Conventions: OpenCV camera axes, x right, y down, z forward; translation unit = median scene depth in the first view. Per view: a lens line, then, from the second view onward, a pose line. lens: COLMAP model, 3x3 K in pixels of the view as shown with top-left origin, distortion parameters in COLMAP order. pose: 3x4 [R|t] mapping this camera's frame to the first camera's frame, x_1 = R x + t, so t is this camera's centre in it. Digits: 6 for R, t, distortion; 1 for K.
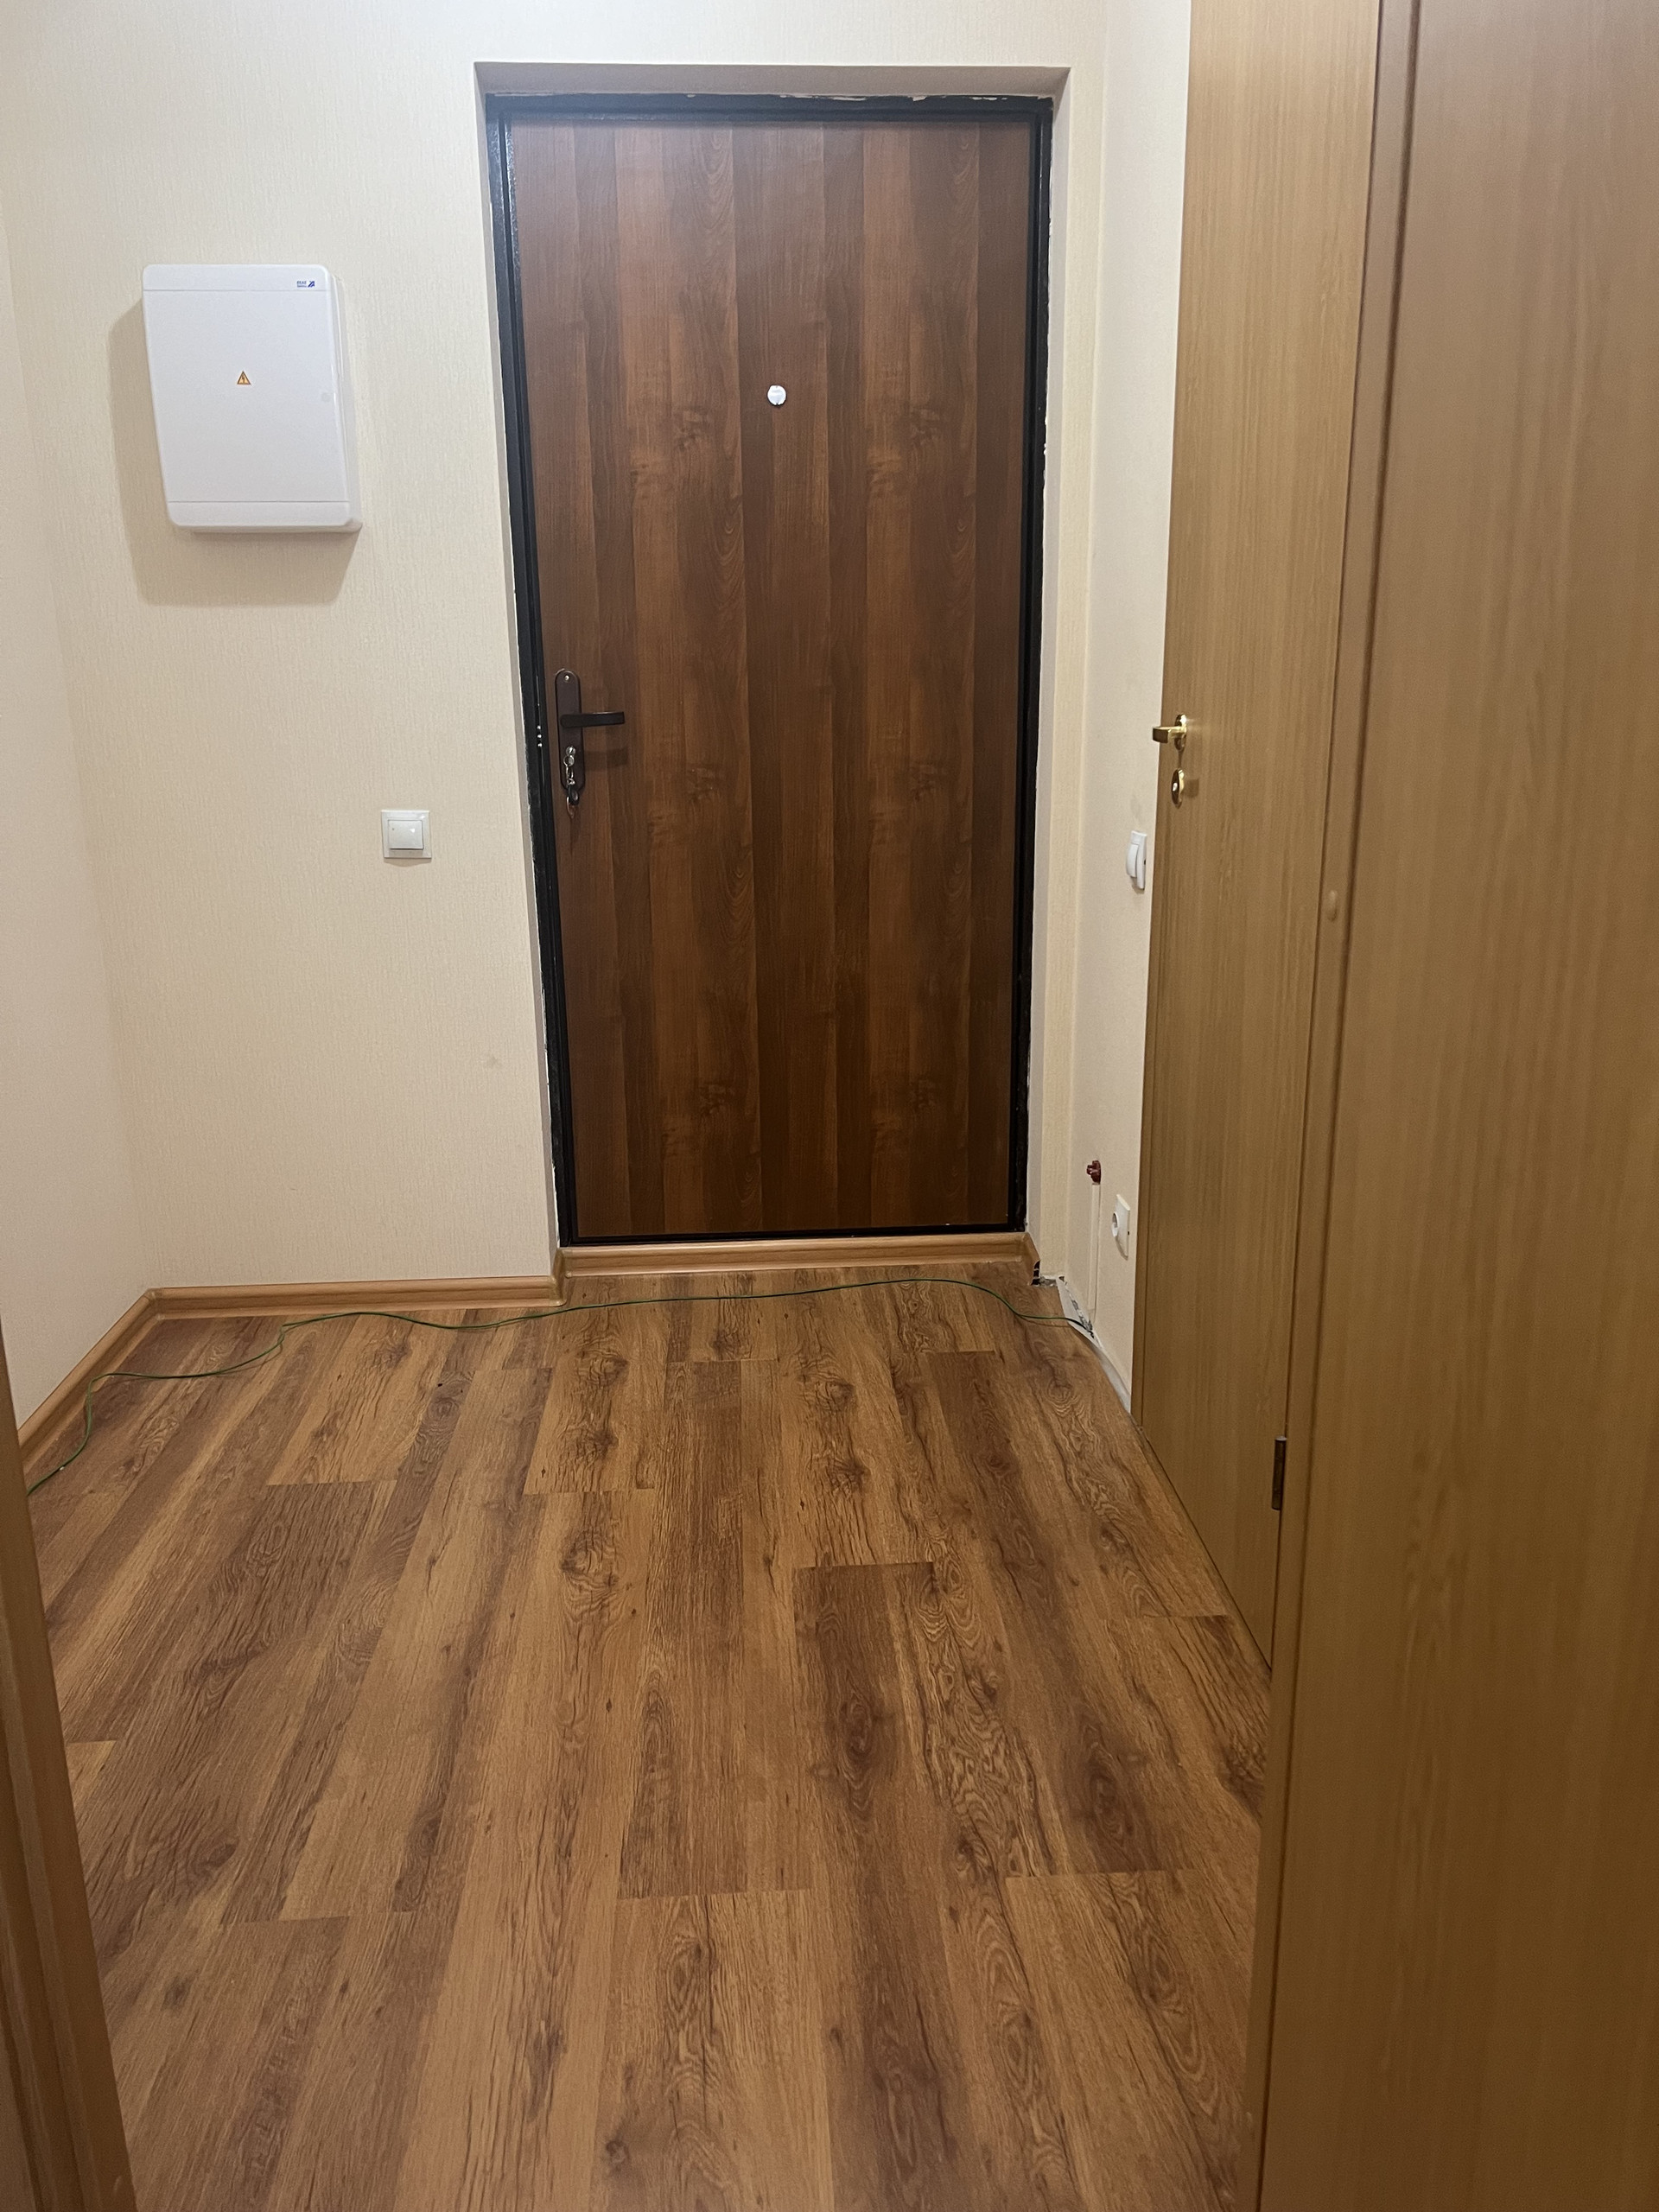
lens RADIAL K [[1653.5, 0, 829.5], [0, 1653.5, 1106.0], [0, 0, 1]] dist [0.069101, -0.084954]
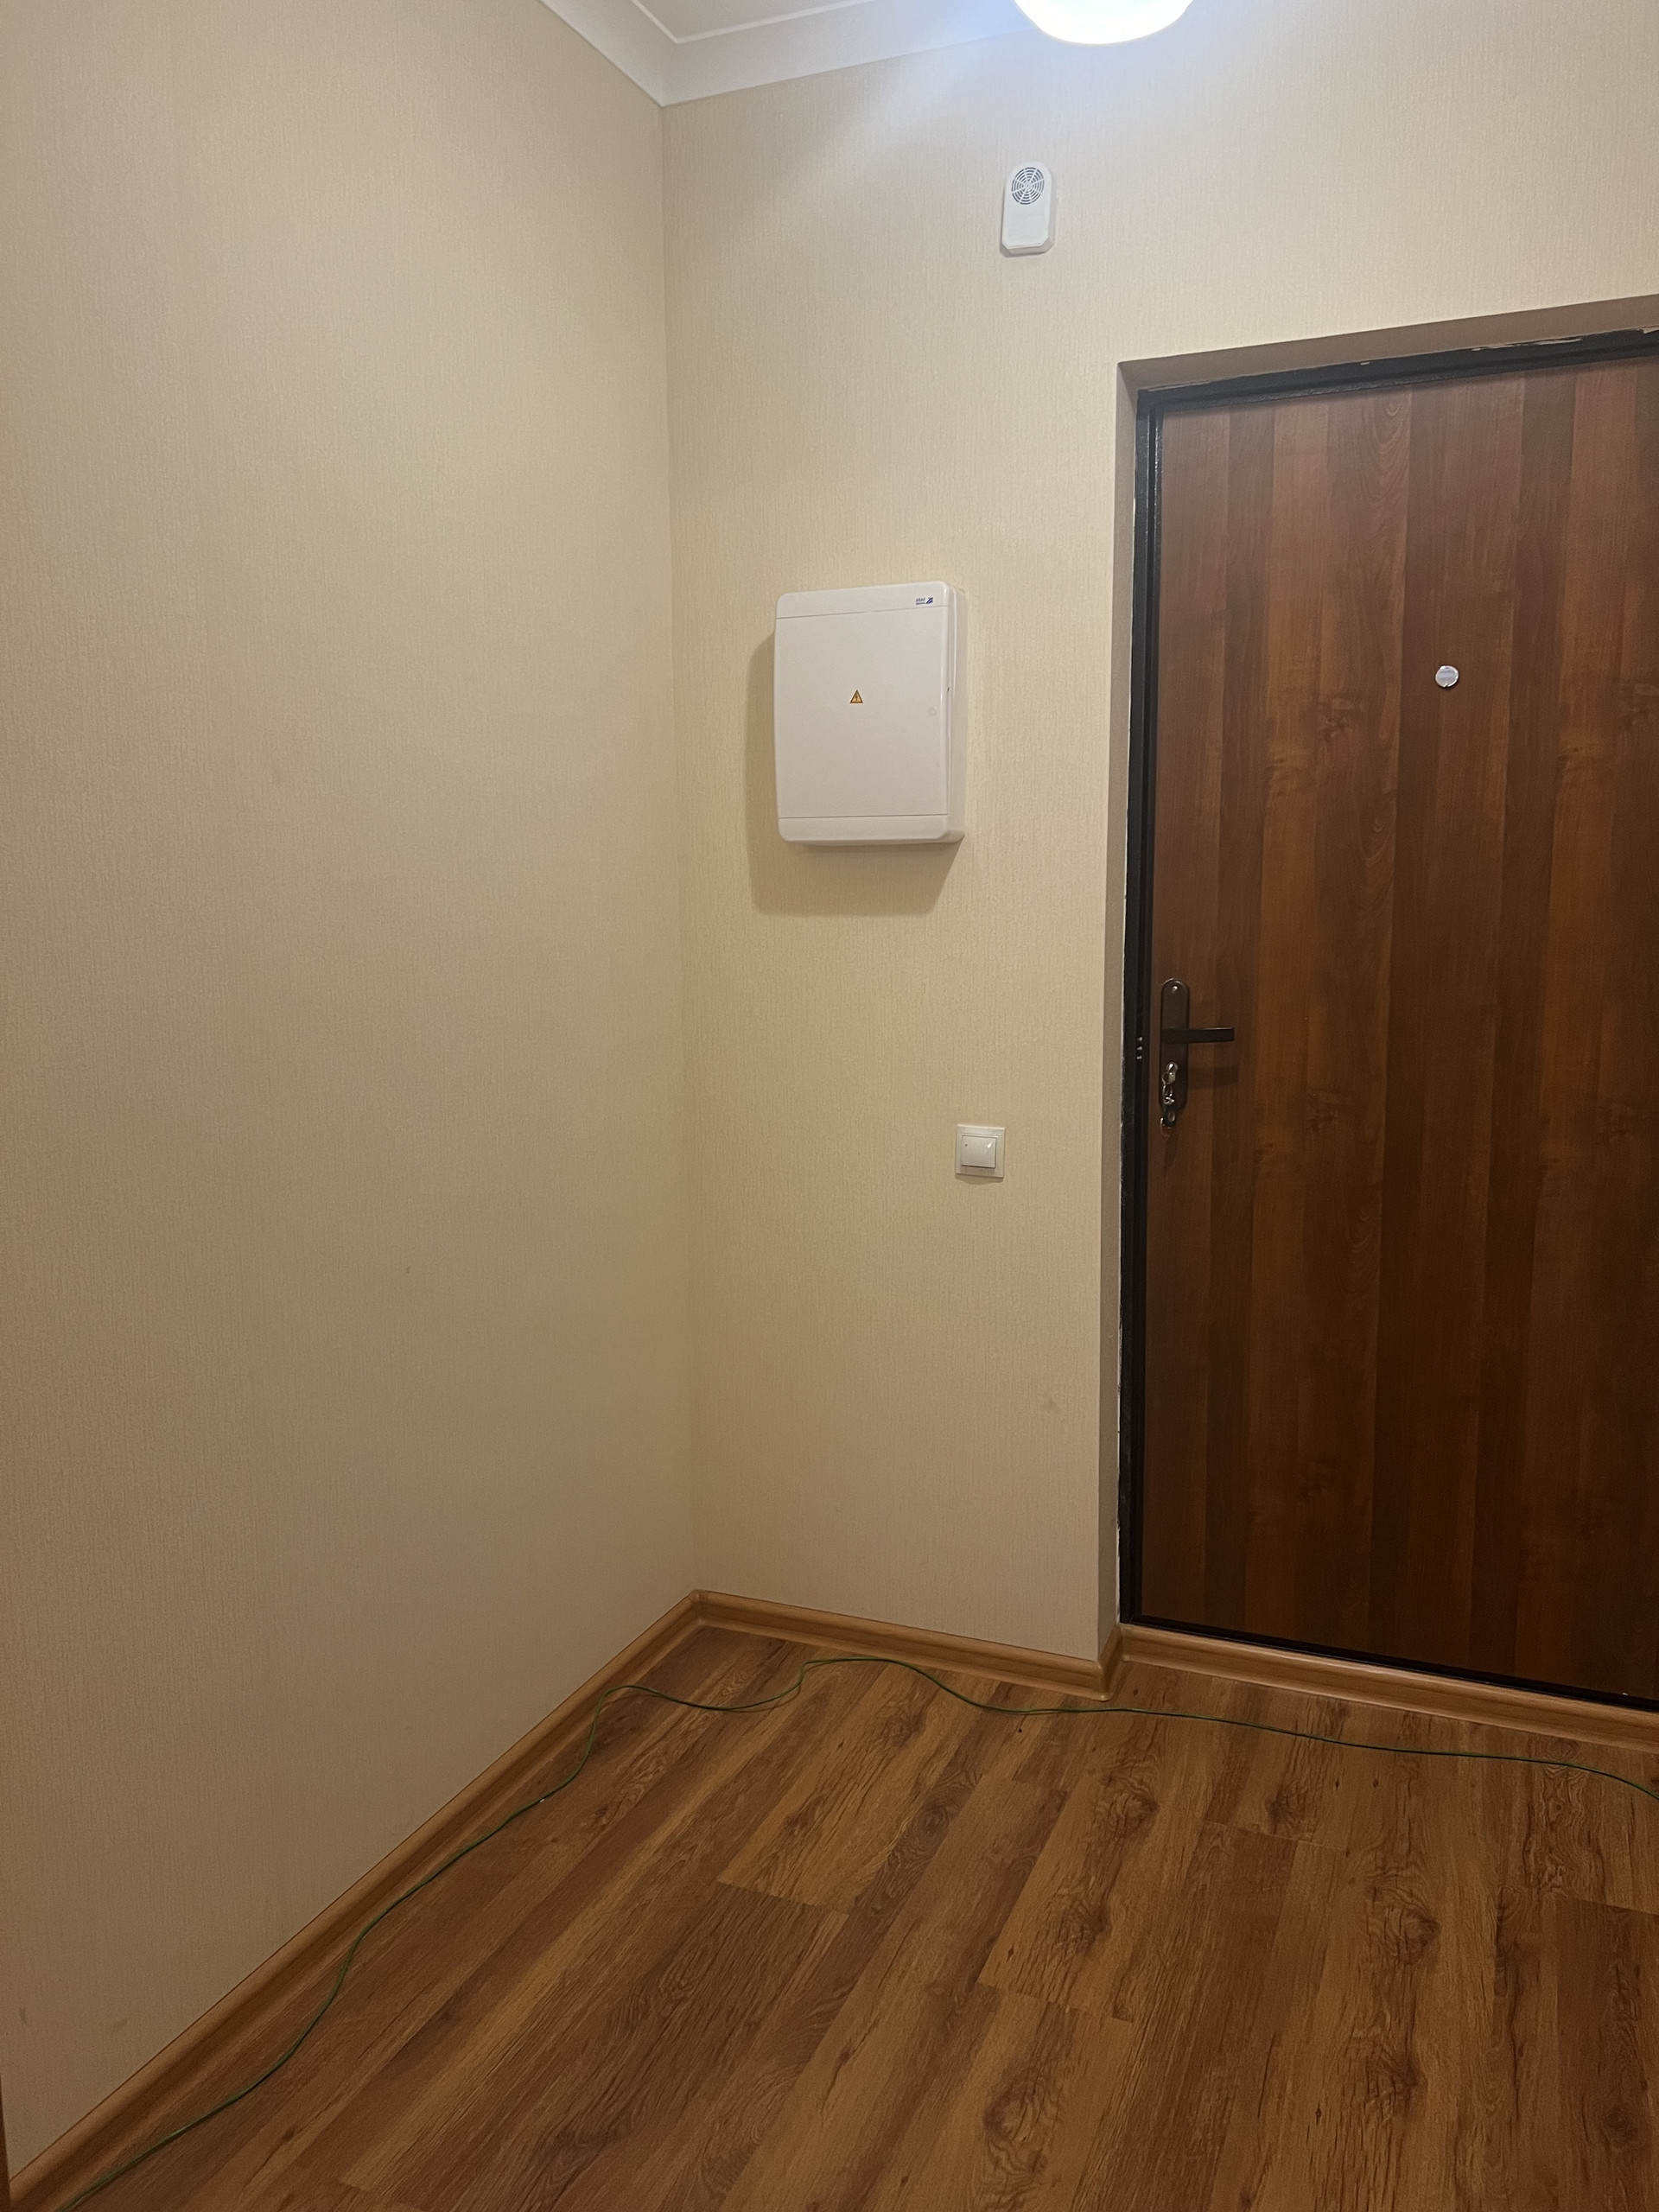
lens RADIAL K [[1667.8, 0, 829.5], [0, 1667.8, 1106.0], [0, 0, 1]] dist [0.087576, -0.086534]
pose [[0.902531, 0.062047, -0.426131, 0.068933], [-0.117618, 0.987457, -0.105331, -0.083250], [0.414251, 0.145185, 0.898508, 0.127217]]
